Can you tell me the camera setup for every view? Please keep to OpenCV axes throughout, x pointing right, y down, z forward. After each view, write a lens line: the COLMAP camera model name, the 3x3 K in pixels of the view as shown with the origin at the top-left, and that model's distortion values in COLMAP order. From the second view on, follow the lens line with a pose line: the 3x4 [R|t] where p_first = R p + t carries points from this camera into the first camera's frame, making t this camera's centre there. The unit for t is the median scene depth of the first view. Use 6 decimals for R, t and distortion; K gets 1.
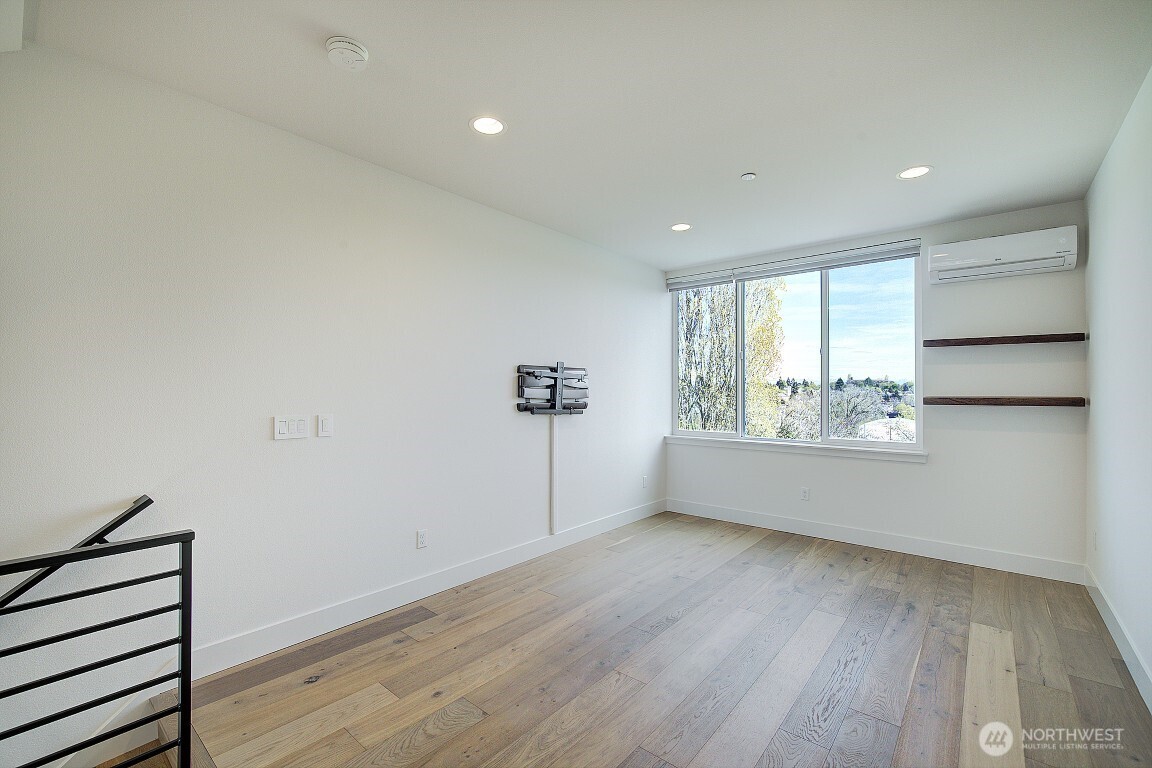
lens RADIAL K [[495.2, 0, 576.0], [0, 495.2, 384.0], [0, 0, 1]] dist [-0.000688, -0.000029]
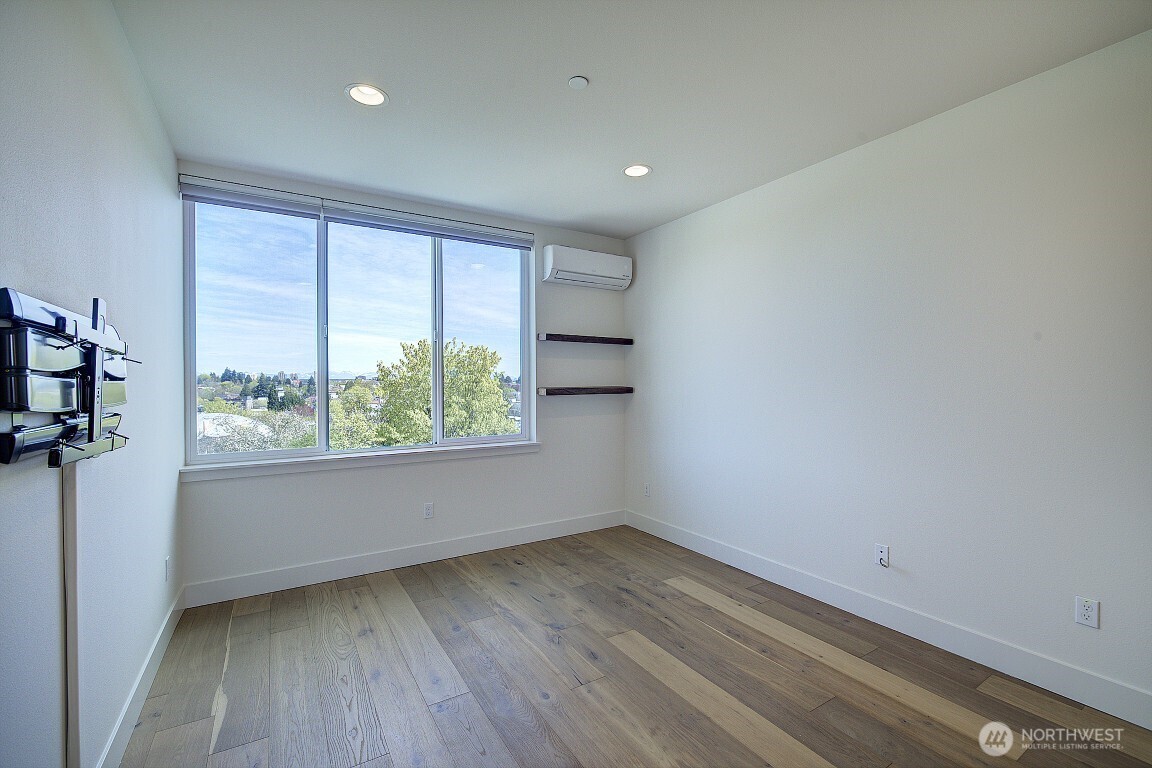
lens RADIAL K [[493.6, 0, 583.1], [0, 493.6, 388.1], [0, 0, 1]] dist [-0.014804, -0.000109]
pose [[0.309049, -0.013654, 0.950948, -0.265756], [-0.006770, 0.999840, 0.016557, 0.009486], [-0.951022, -0.011555, 0.308907, 0.633377]]
